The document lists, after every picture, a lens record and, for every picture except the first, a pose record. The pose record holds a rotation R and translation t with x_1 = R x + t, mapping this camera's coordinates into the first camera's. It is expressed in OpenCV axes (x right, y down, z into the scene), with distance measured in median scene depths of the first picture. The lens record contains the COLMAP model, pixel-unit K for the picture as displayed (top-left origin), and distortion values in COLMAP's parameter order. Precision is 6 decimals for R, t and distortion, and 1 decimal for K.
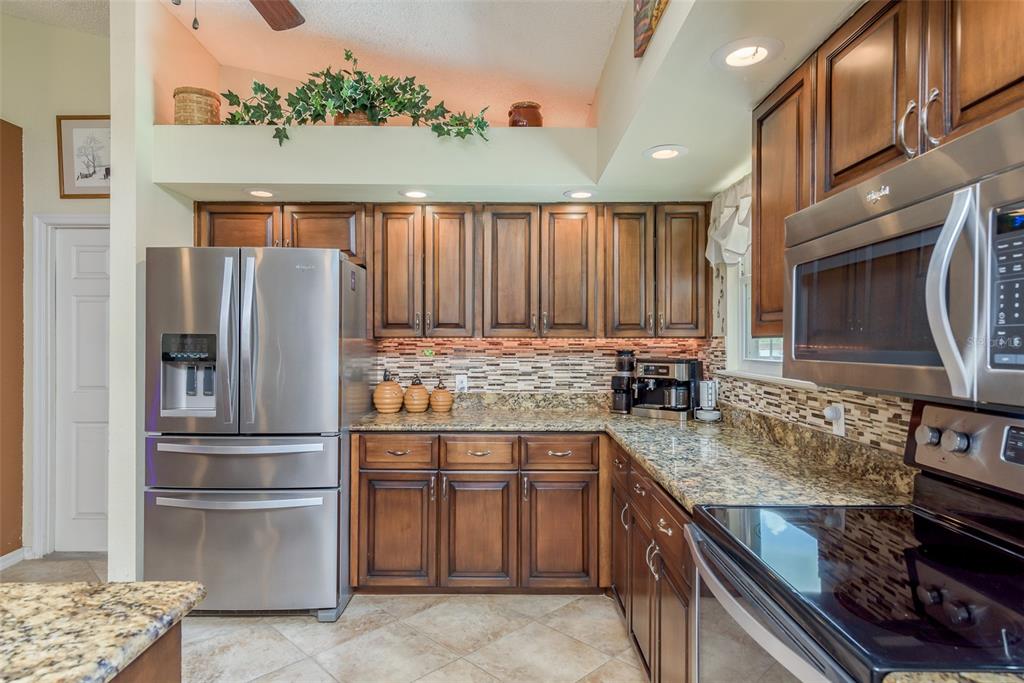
lens RADIAL K [[578.6, 0, 512.0], [0, 578.6, 341.5], [0, 0, 1]] dist [0.018729, -0.003599]
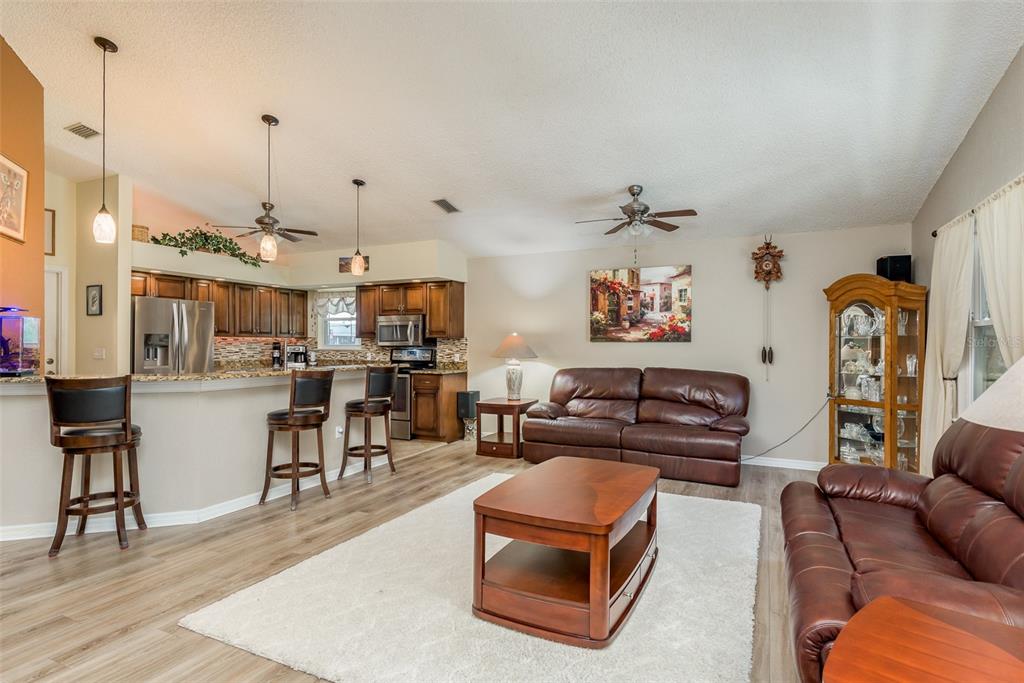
lens RADIAL K [[527.9, 0, 512.0], [0, 527.9, 341.5], [0, 0, 1]] dist [0.005586, 0.000507]
pose [[0.432406, 0.004367, 0.901668, -1.765005], [-0.003237, 0.999989, -0.003291, 0.018681], [-0.901673, -0.001495, 0.432416, -1.178430]]
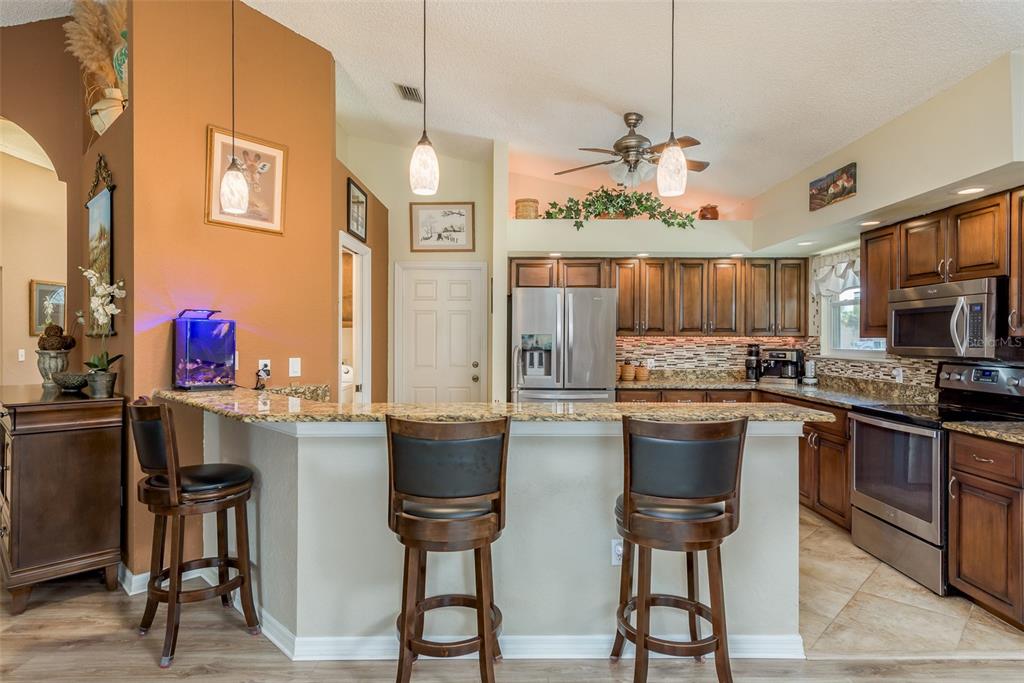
lens RADIAL K [[563.6, 0, 512.0], [0, 563.6, 341.5], [0, 0, 1]] dist [0.014313, -0.001722]
pose [[0.999945, 0.001657, 0.010396, -0.609983], [-0.001741, 0.999966, 0.008065, -0.005114], [-0.010382, -0.008083, 0.999913, -0.741452]]
